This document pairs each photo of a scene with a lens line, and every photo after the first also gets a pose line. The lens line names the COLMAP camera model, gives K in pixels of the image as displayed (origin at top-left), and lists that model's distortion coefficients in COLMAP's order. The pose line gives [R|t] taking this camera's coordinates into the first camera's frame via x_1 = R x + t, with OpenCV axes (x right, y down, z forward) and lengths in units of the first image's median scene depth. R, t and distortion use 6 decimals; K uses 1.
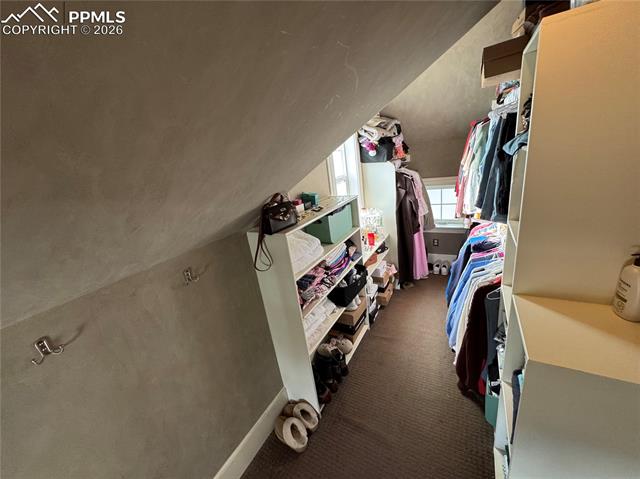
lens RADIAL K [[256.9, 0, 320.8], [0, 256.9, 239.7], [0, 0, 1]] dist [-0.001119, 0.000510]
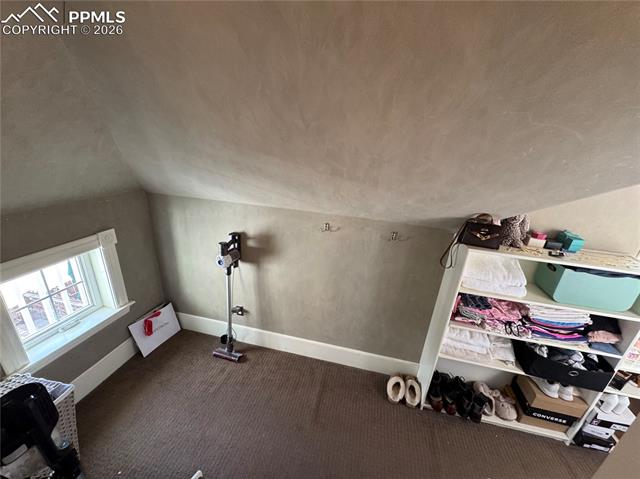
lens RADIAL K [[256.9, 0, 319.3], [0, 256.9, 237.4], [0, 0, 1]] dist [-0.001119, 0.000510]
pose [[0.285745, 0.476689, -0.831335, 0.451519], [-0.405512, 0.846155, 0.345805, -0.145176], [0.868280, 0.238304, 0.435087, -0.046071]]
